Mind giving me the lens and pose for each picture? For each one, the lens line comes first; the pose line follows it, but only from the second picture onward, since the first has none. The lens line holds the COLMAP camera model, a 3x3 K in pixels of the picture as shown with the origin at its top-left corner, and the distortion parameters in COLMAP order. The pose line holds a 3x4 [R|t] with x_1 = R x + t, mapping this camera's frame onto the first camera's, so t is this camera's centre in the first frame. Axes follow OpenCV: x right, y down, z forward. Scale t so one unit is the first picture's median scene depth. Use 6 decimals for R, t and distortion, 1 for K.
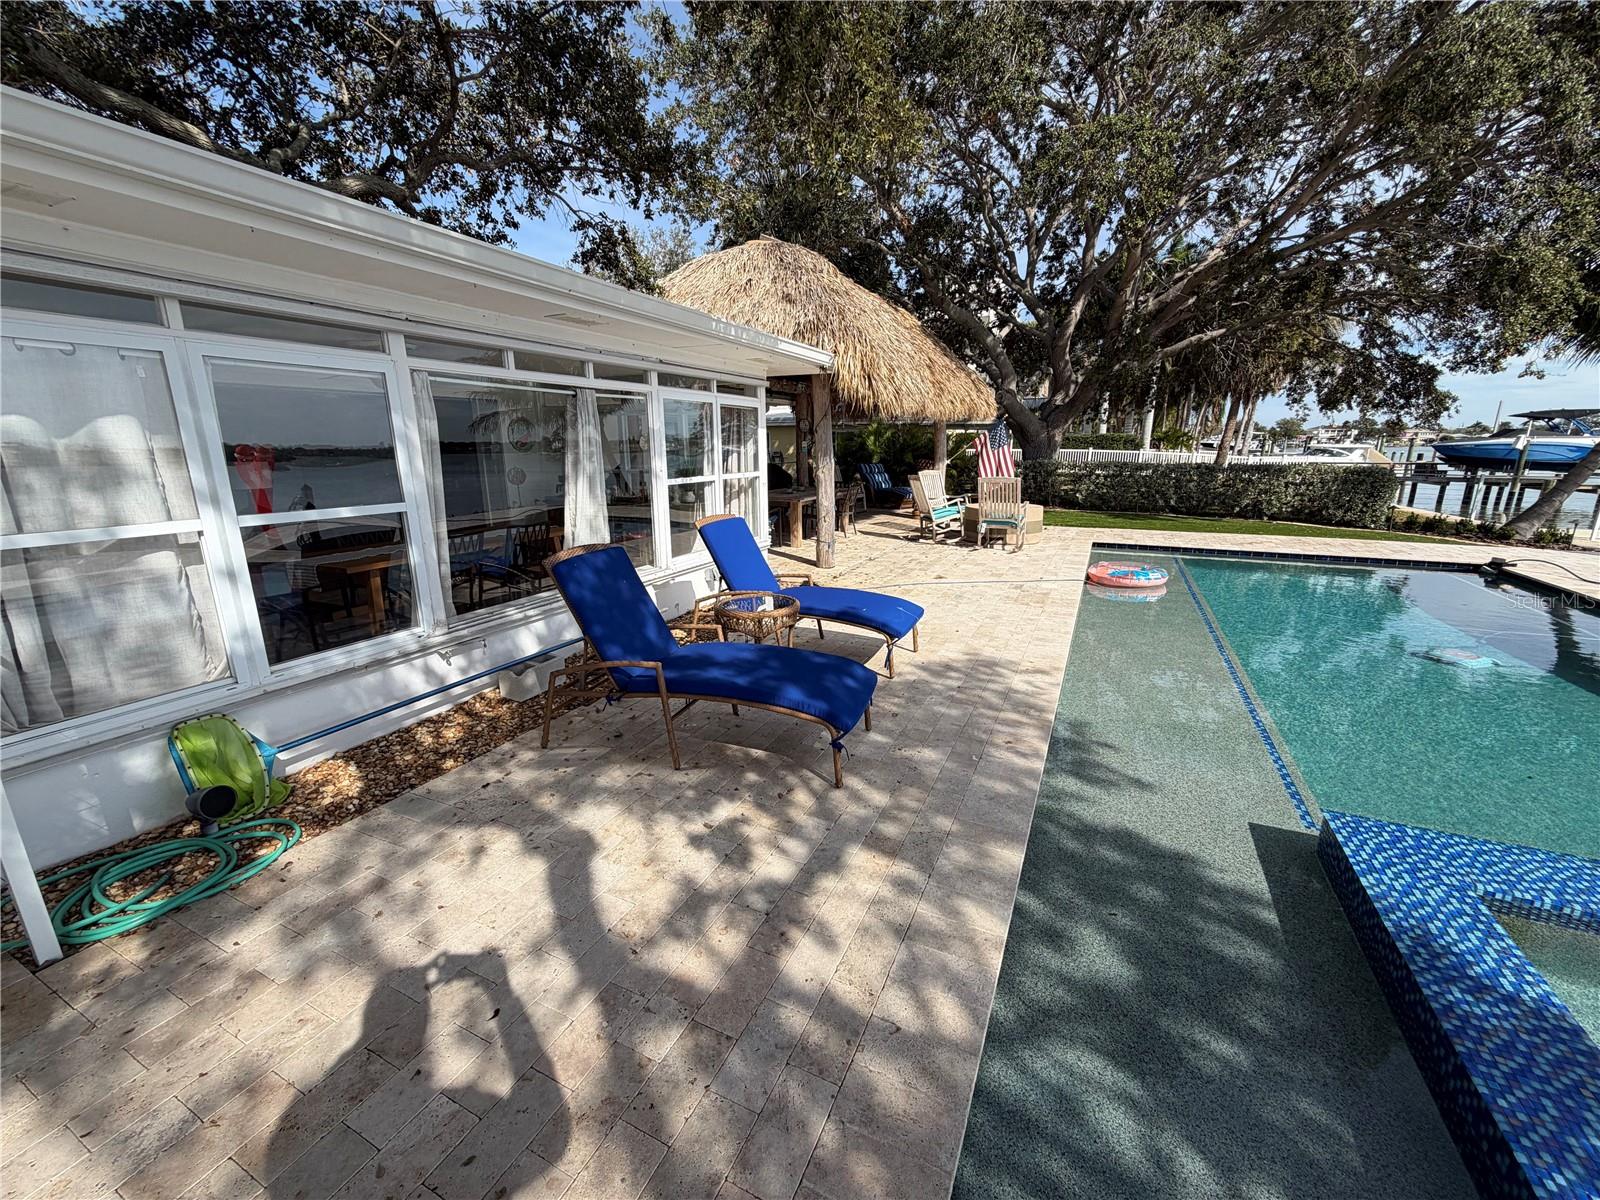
lens RADIAL K [[636.1, 0, 797.0], [0, 636.1, 602.1], [0, 0, 1]] dist [-0.000027, -0.000109]
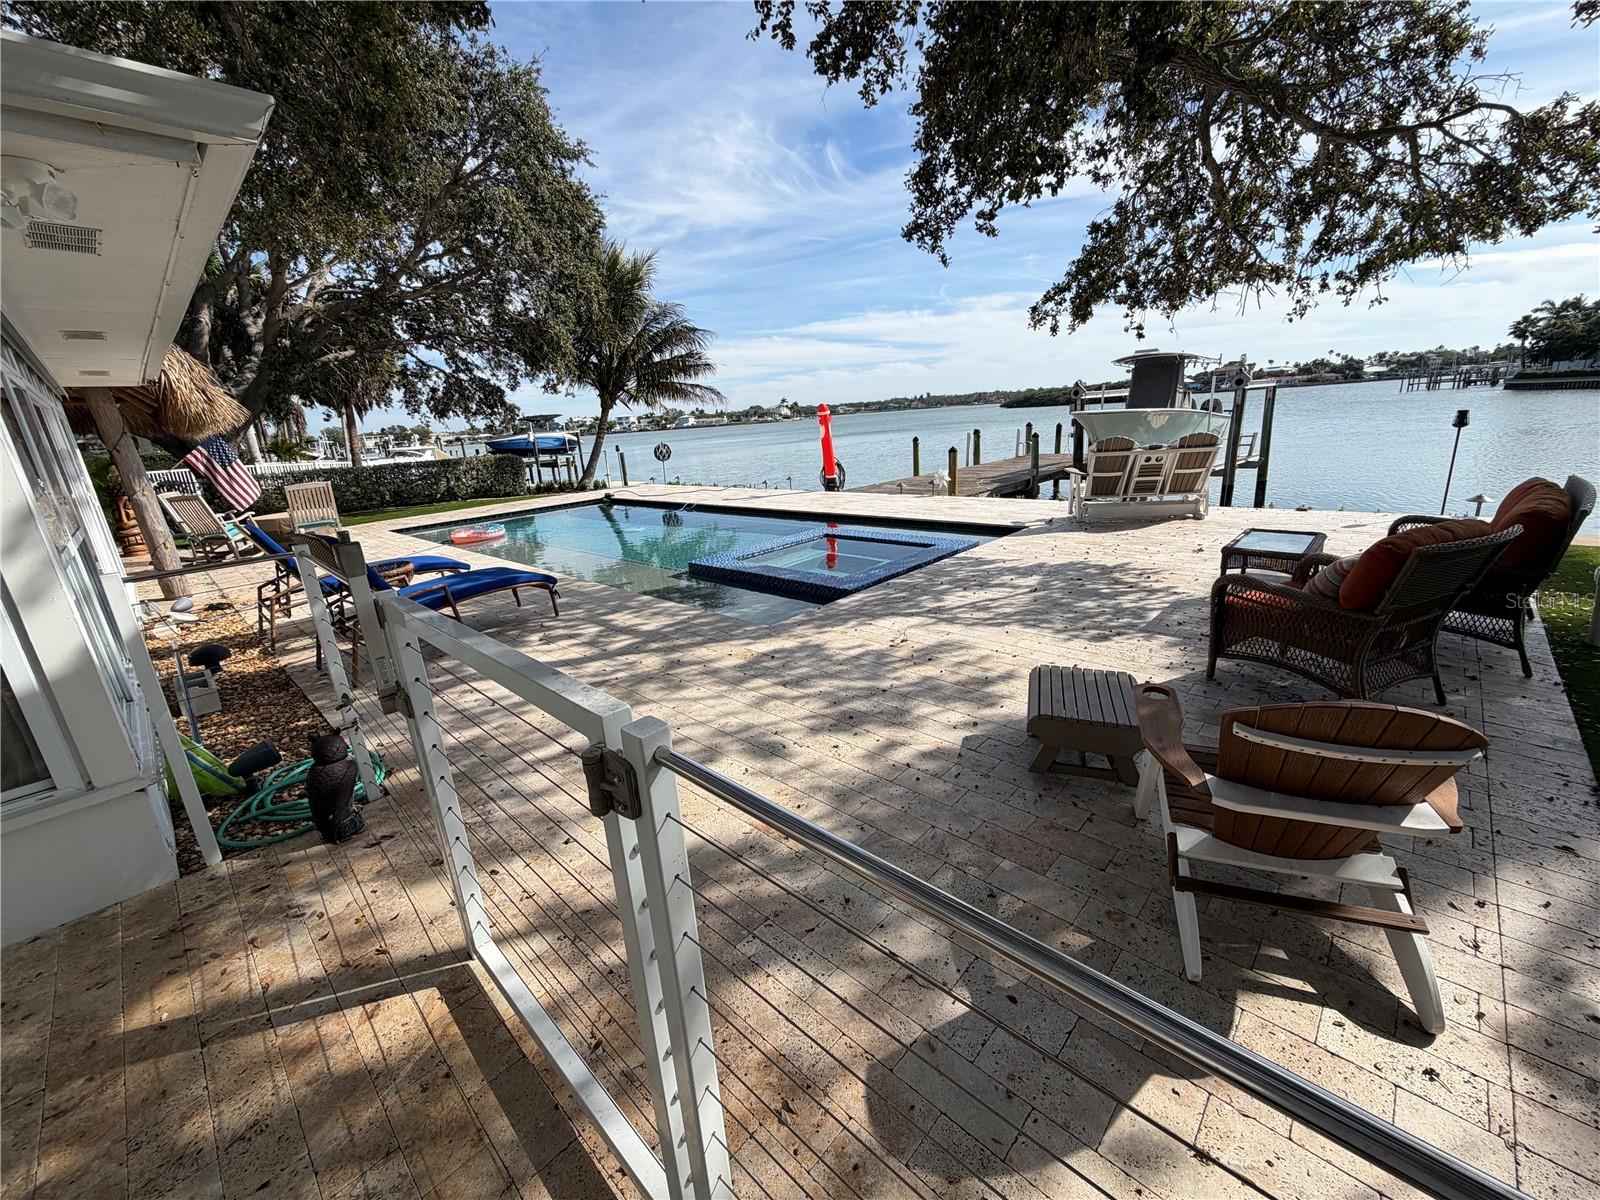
lens RADIAL K [[636.1, 0, 797.0], [0, 636.1, 602.1], [0, 0, 1]] dist [-0.000027, -0.000109]
pose [[0.303051, -0.281953, 0.910309, -1.535308], [0.294205, 0.936249, 0.192044, 0.103322], [-0.906424, 0.209618, 0.366683, -0.383403]]
